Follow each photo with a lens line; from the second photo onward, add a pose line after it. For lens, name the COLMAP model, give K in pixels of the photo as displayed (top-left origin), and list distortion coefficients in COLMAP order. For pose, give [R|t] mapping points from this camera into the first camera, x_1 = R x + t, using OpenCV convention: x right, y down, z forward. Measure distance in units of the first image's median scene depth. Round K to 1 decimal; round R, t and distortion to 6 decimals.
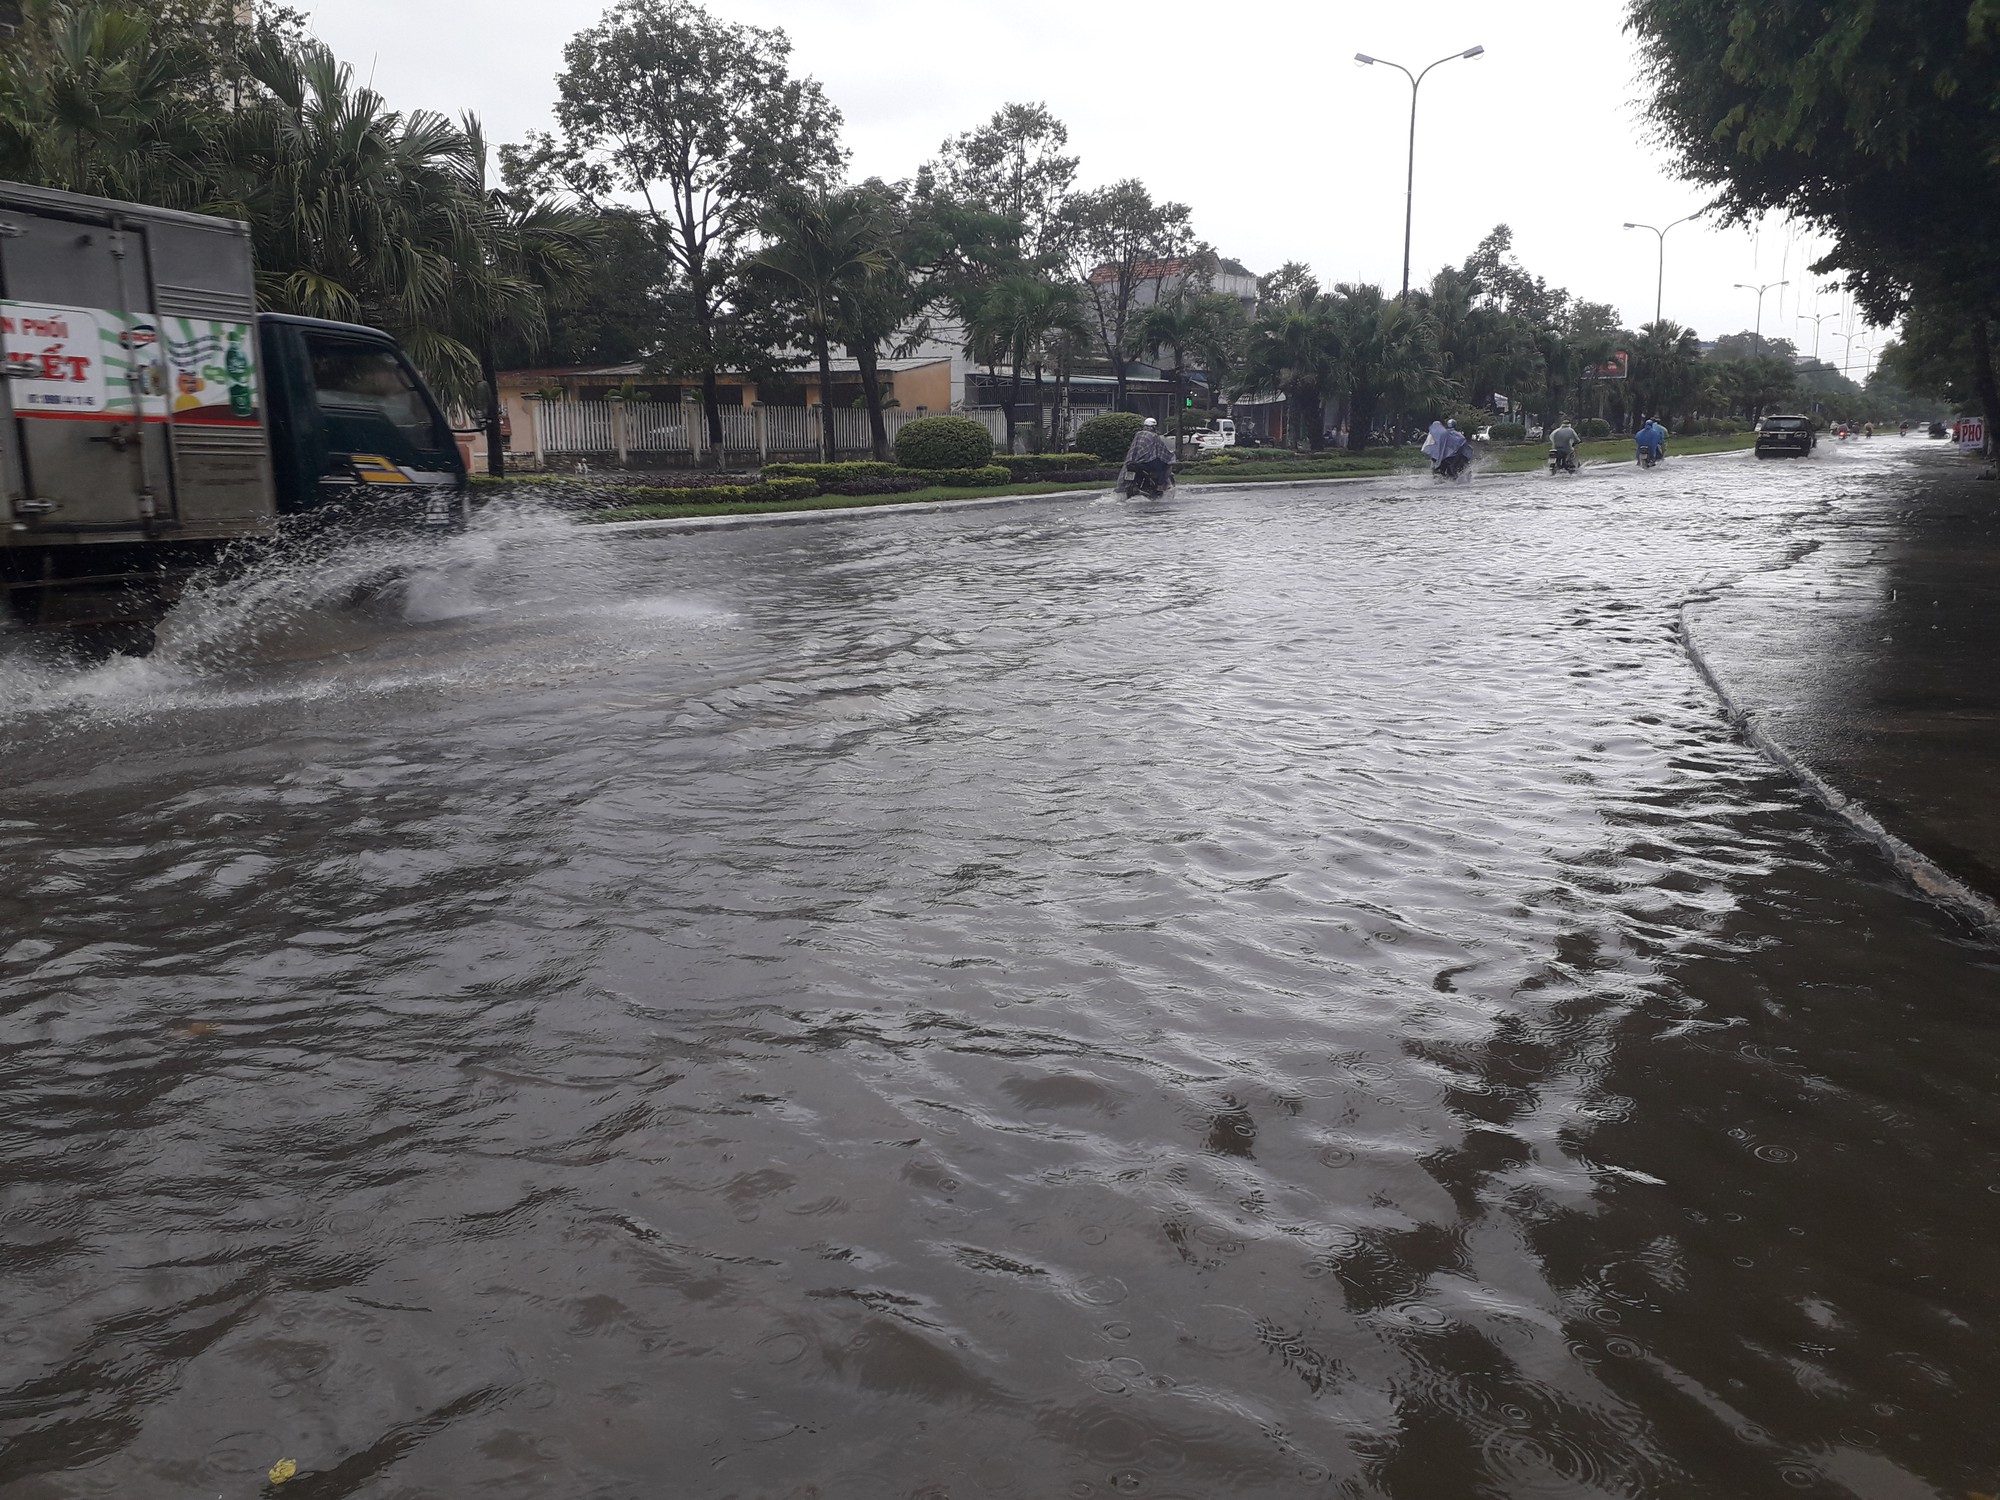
lens RADIAL K [[1616.5, 0, 1000.0], [0, 1616.5, 750.0], [0, 0, 1]] dist [0.091666, -0.000984]
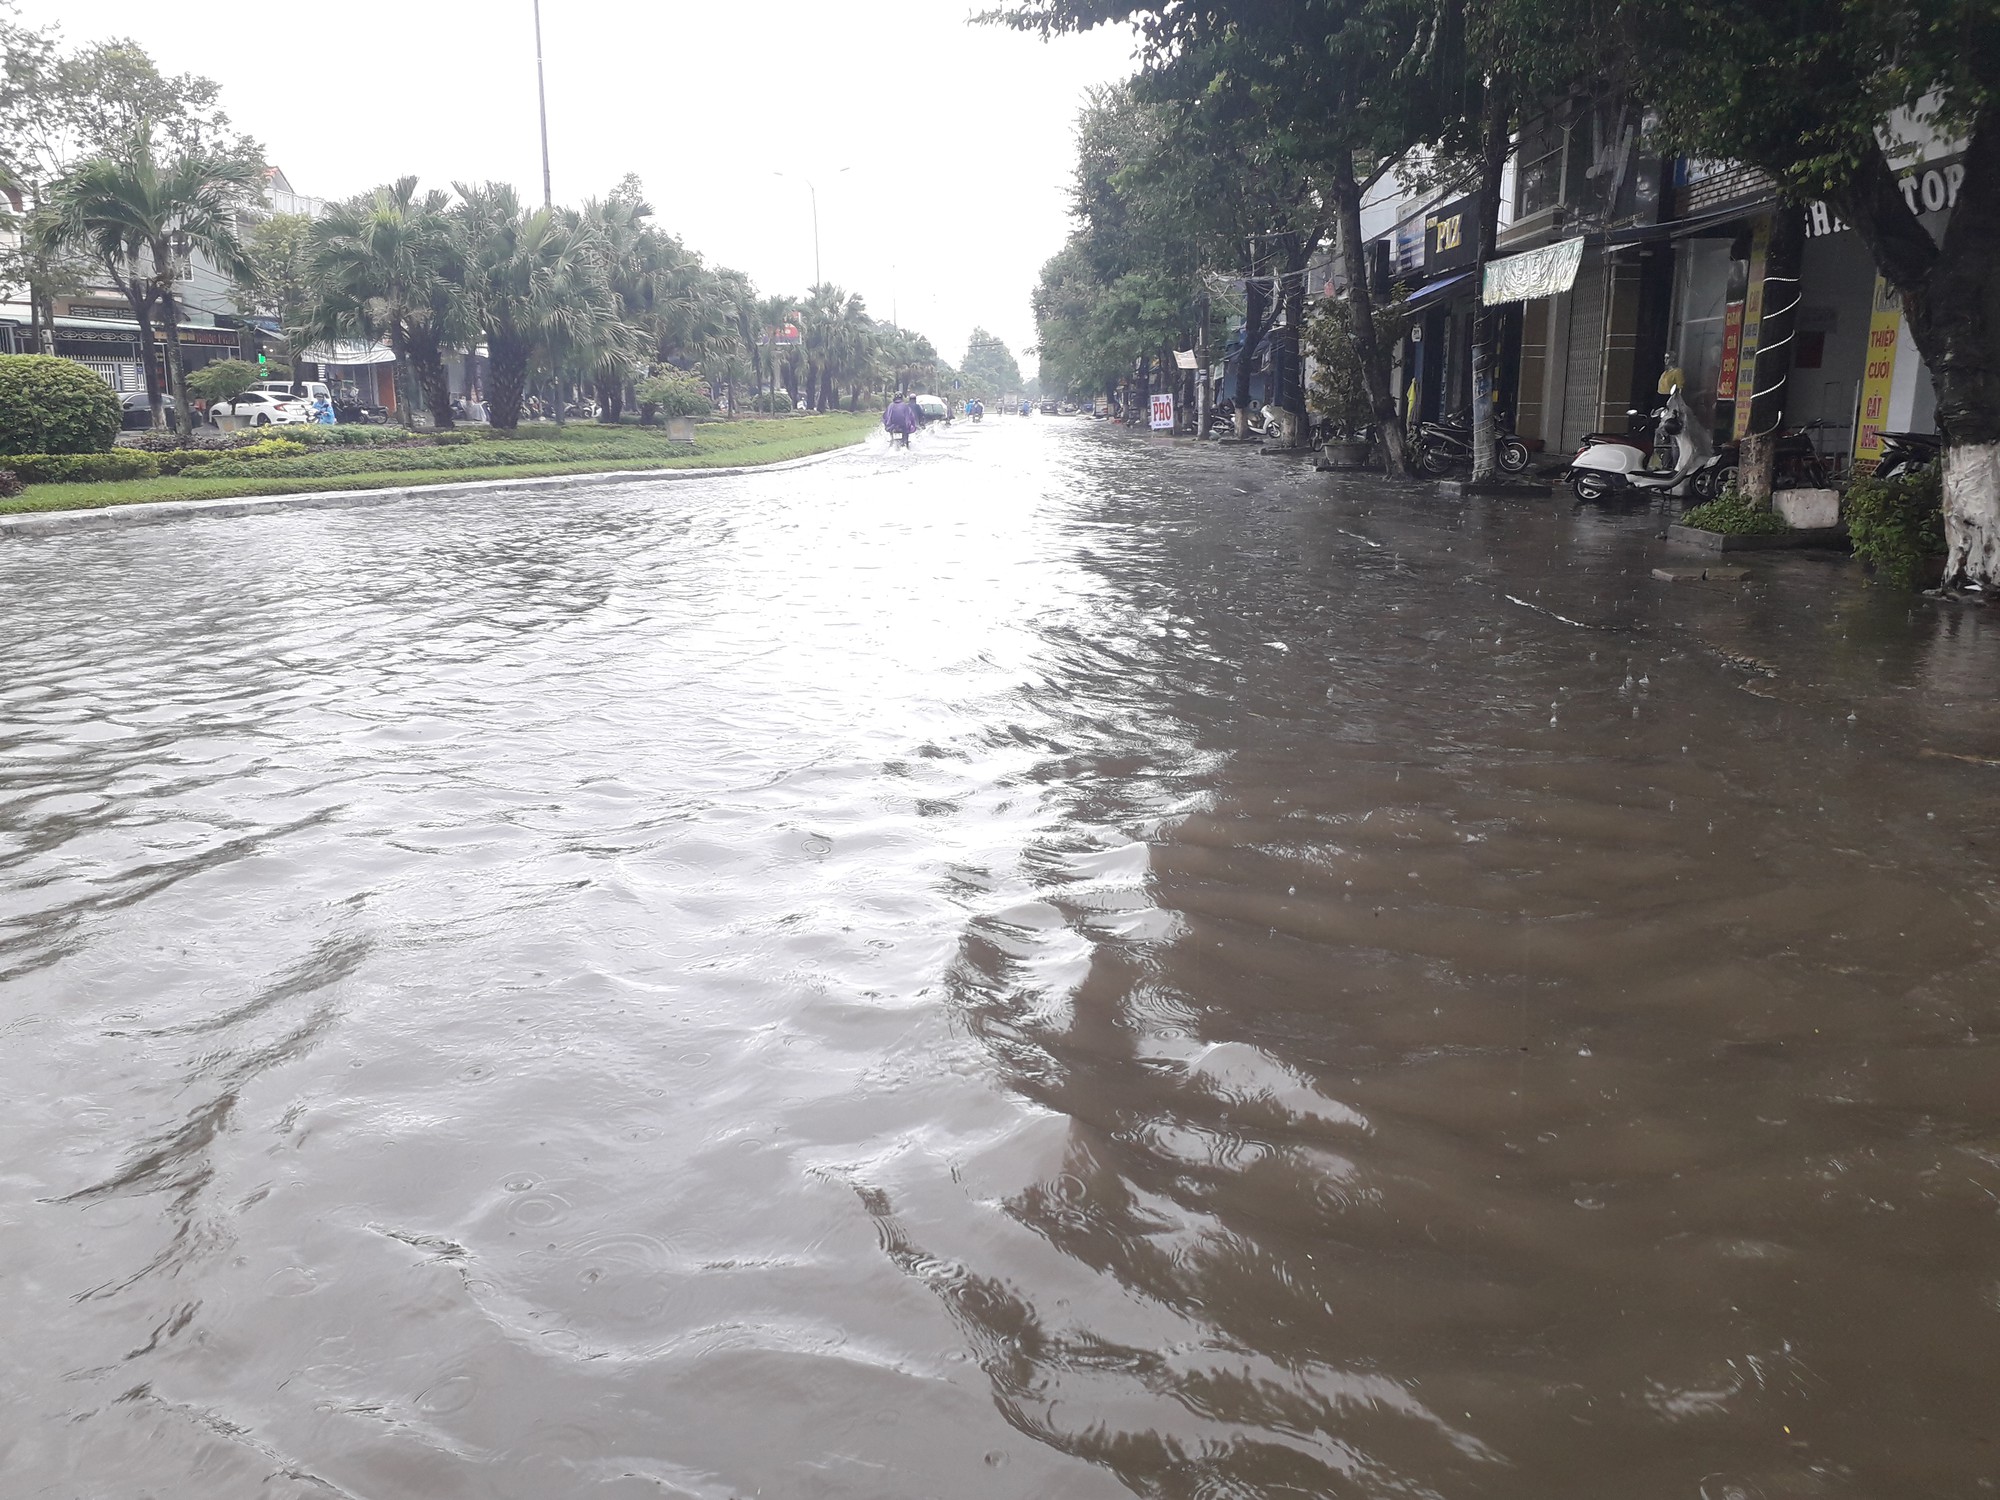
lens RADIAL K [[1552.9, 0, 1000.0], [0, 1552.9, 750.0], [0, 0, 1]] dist [-0.002365, -0.005183]
pose [[0.865433, -0.104605, 0.489984, 0.064673], [0.091116, 0.994514, 0.051381, -0.063407], [-0.492671, 0.000178, 0.870216, 0.327092]]
